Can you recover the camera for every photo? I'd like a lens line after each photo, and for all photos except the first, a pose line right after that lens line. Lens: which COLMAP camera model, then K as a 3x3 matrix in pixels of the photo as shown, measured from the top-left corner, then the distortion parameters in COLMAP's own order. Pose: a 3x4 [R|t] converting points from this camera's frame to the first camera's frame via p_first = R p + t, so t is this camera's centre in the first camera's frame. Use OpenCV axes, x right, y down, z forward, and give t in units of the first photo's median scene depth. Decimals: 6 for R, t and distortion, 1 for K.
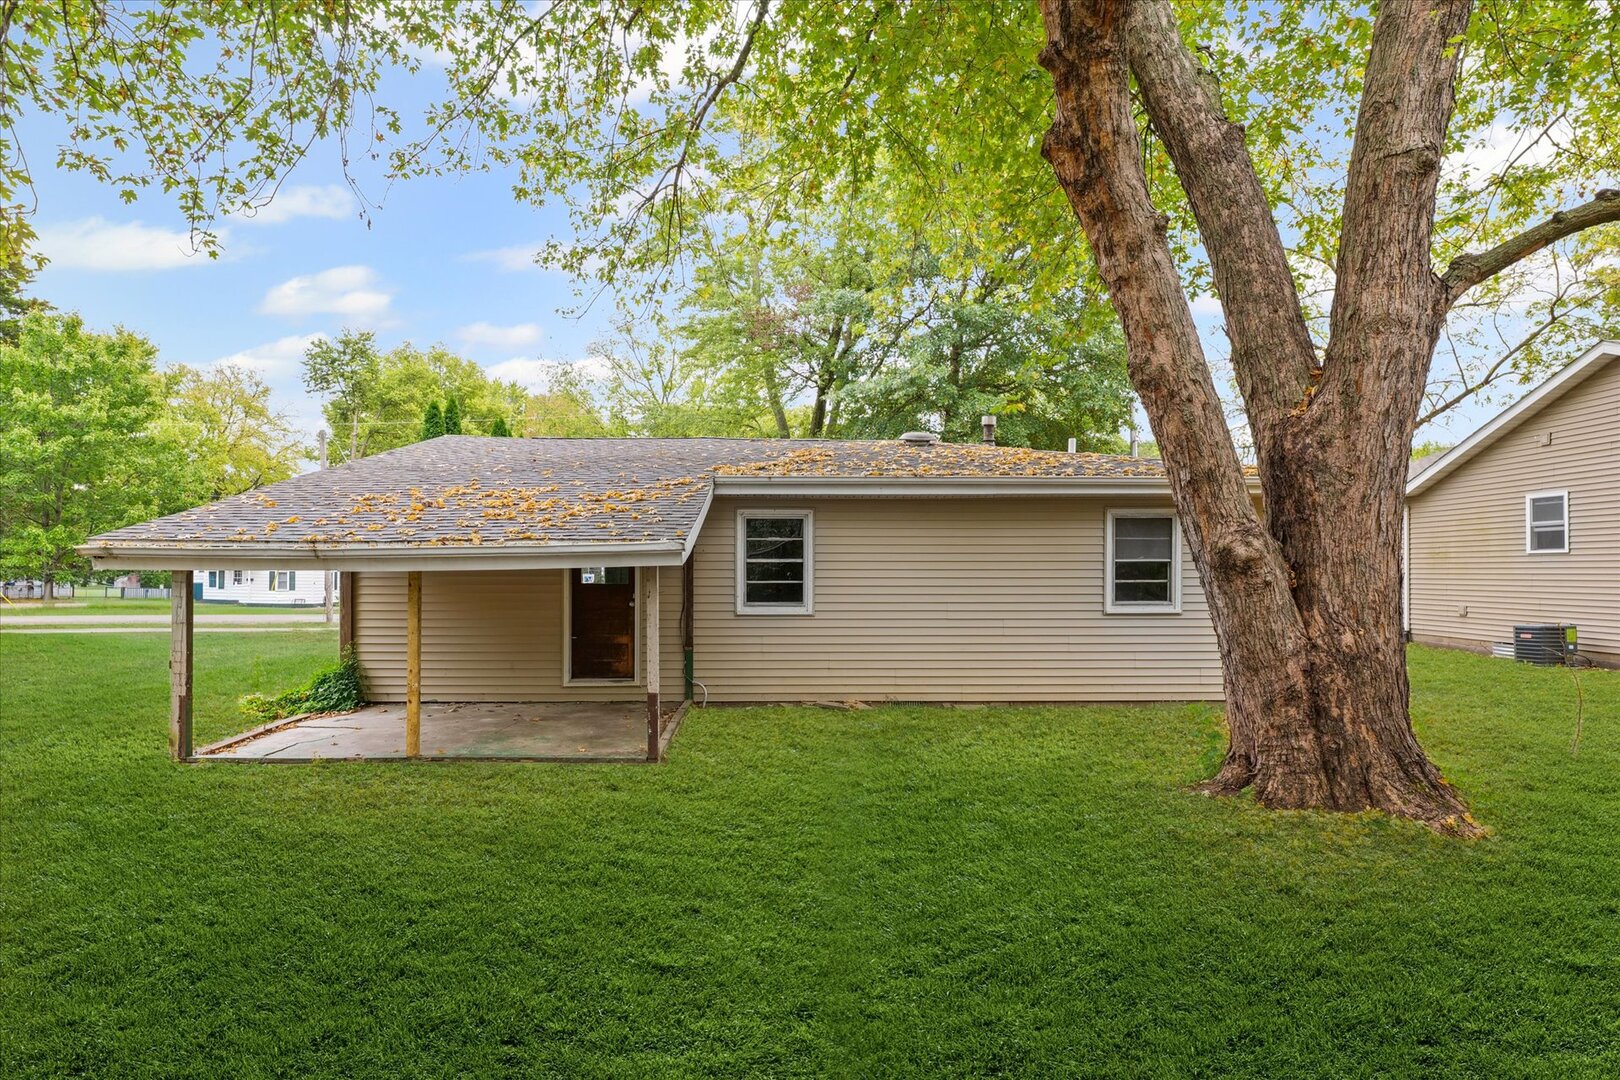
lens RADIAL K [[879.5, 0, 829.1], [0, 879.5, 558.7], [0, 0, 1]] dist [-0.001893, 0.001721]
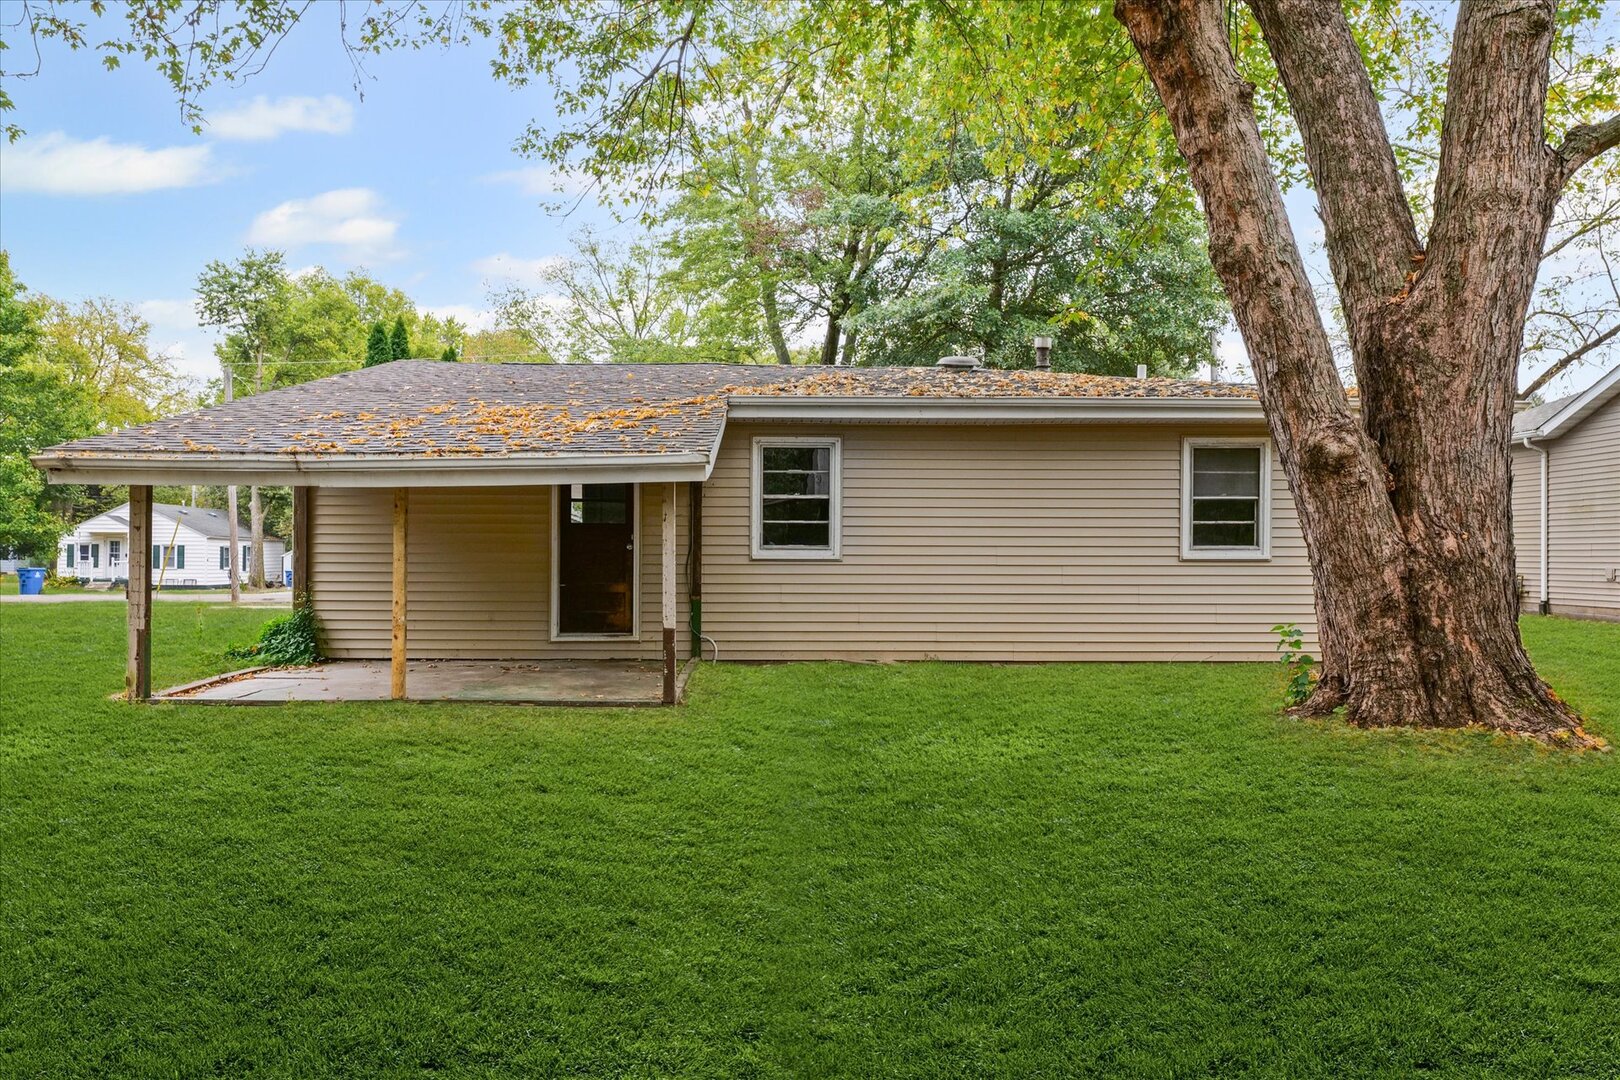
lens RADIAL K [[1092.9, 0, 822.2], [0, 1092.9, 536.3], [0, 0, 1]] dist [-0.002009, 0.000839]
pose [[0.999931, 0.003527, -0.011188, -0.036880], [-0.003544, 0.999993, -0.001502, 0.065116], [0.011183, 0.001541, 0.999936, -0.105368]]
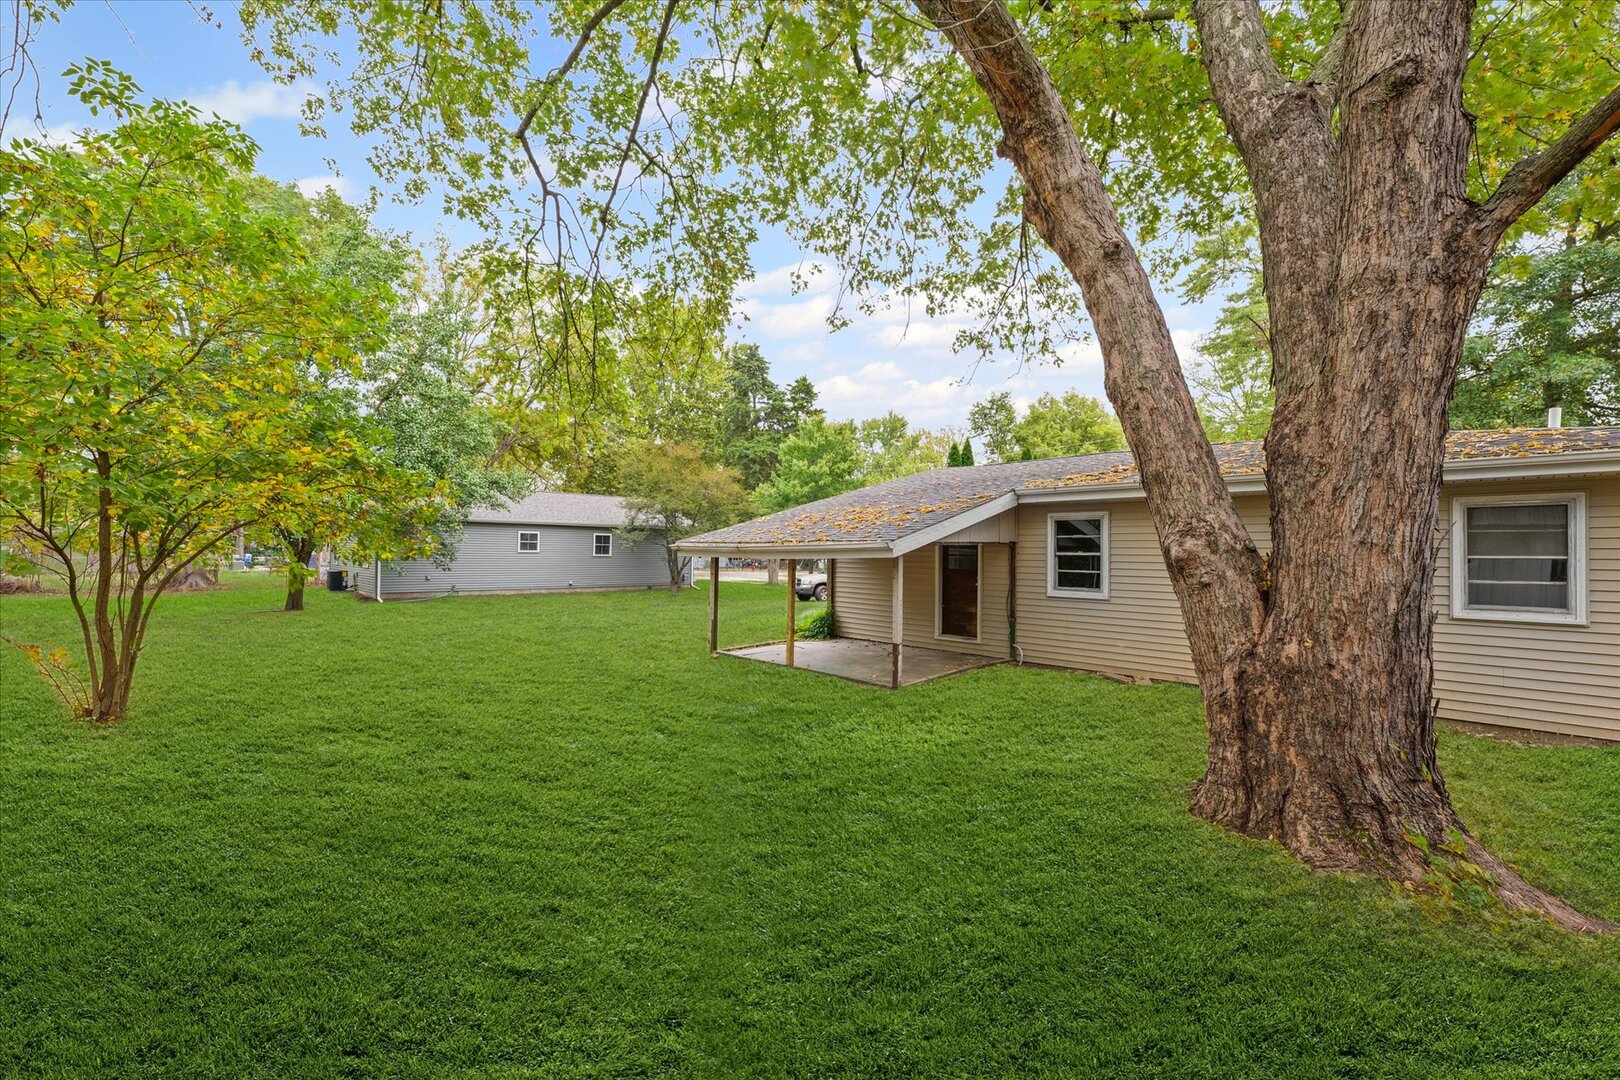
lens RADIAL K [[668.7, 0, 801.4], [0, 668.7, 535.0], [0, 0, 1]] dist [-0.002985, 0.000228]
pose [[0.676402, -0.012590, -0.736425, 0.558976], [-0.001886, 0.999821, -0.018825, -0.008961], [0.736530, 0.014122, 0.676258, 0.125428]]
